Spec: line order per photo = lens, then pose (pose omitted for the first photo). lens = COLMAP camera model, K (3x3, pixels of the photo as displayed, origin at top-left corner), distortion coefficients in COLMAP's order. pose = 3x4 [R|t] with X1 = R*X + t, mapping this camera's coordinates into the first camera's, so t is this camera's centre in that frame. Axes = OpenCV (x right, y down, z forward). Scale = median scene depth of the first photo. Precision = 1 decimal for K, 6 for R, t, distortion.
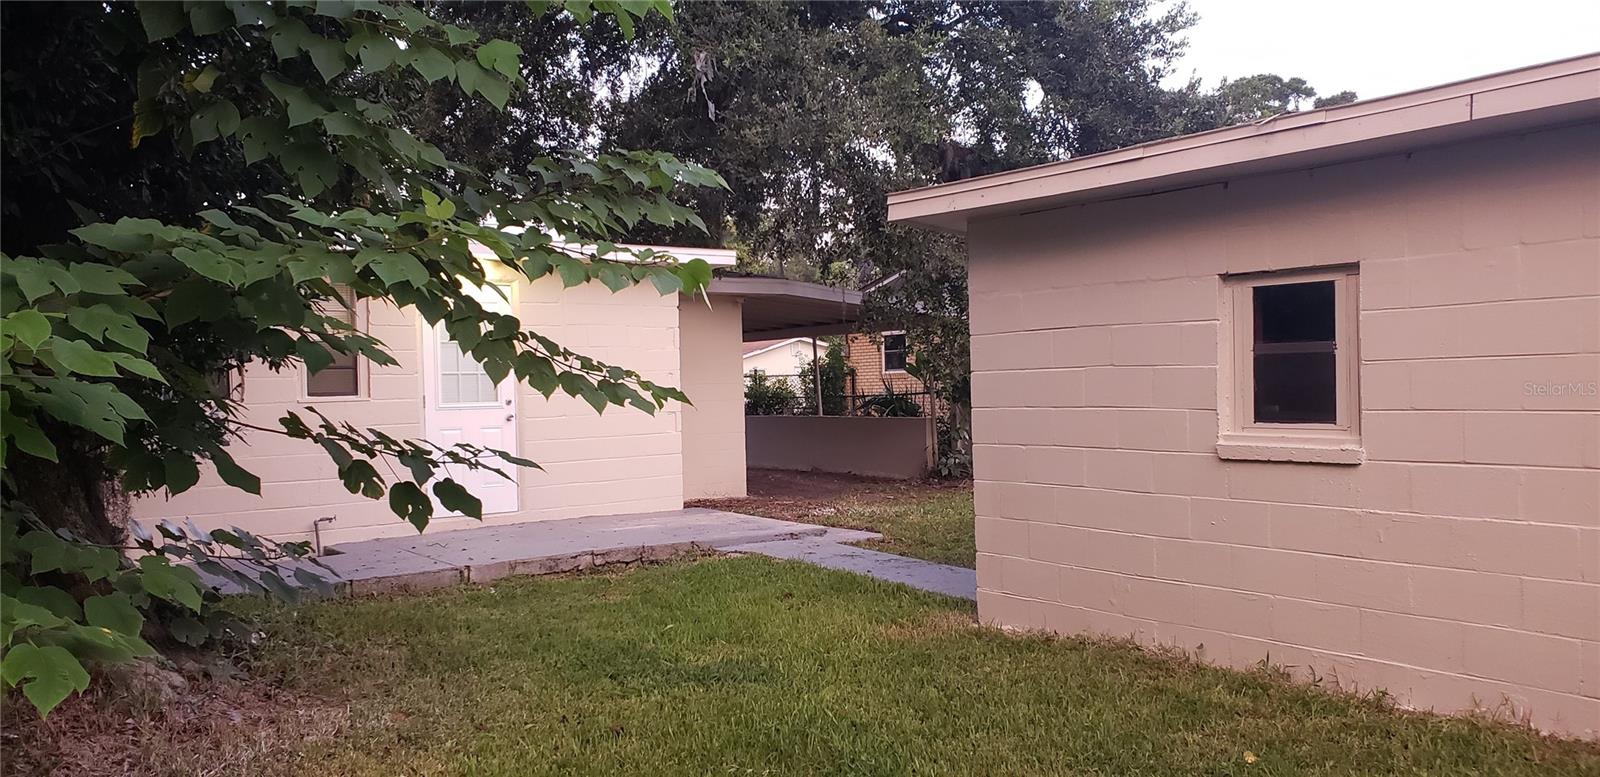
lens RADIAL K [[1242.7, 0, 777.0], [0, 1242.7, 404.6], [0, 0, 1]] dist [0.151032, -0.301142]
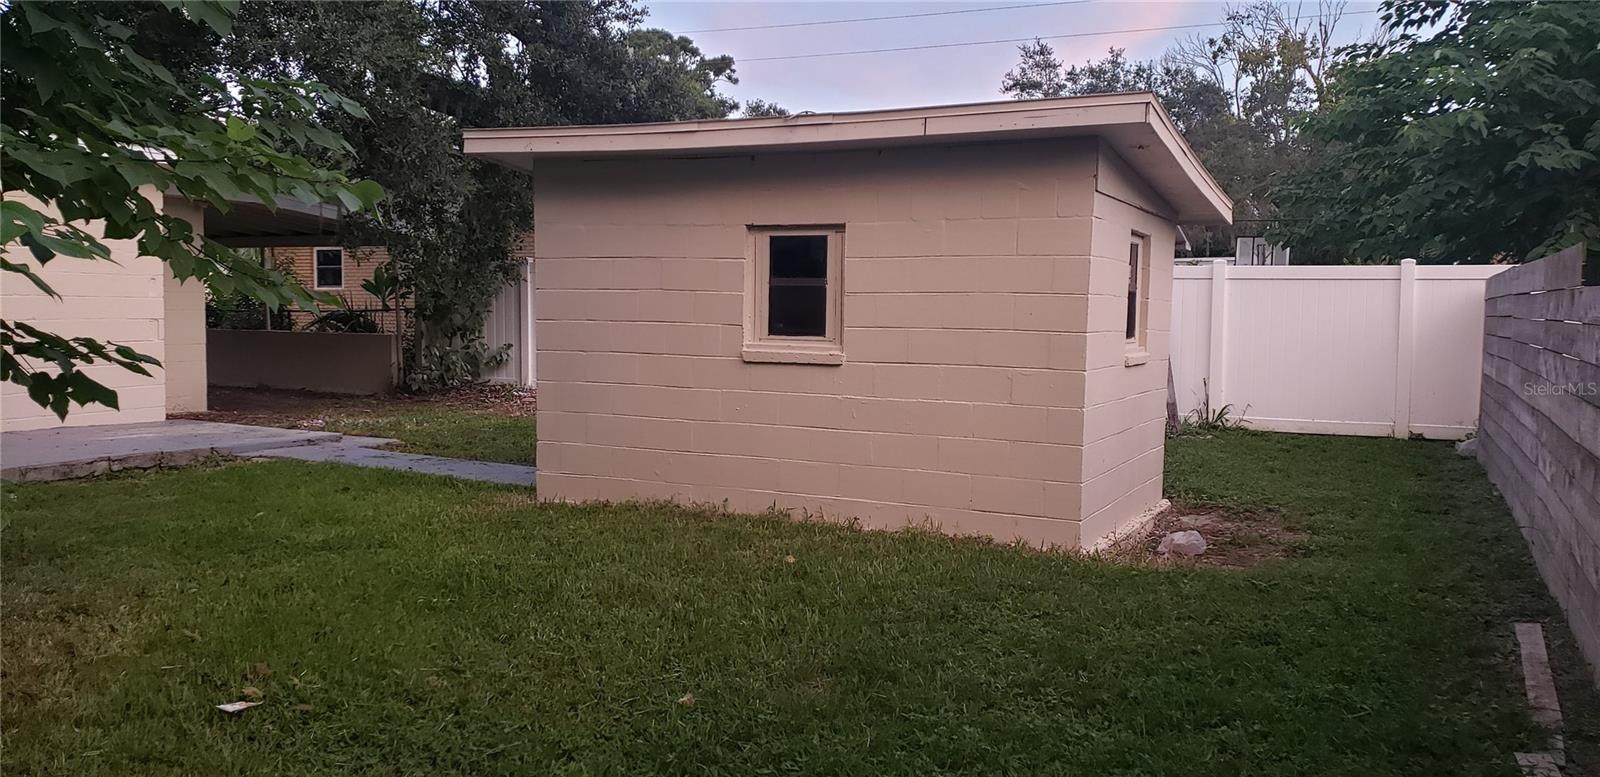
lens RADIAL K [[1275.9, 0, 795.4], [0, 1275.9, 403.5], [0, 0, 1]] dist [0.063144, -0.091807]
pose [[0.875870, -0.000900, 0.482547, -0.249547], [-0.025586, 0.998505, 0.048304, 0.019178], [-0.481869, -0.054654, 0.874537, -0.217319]]
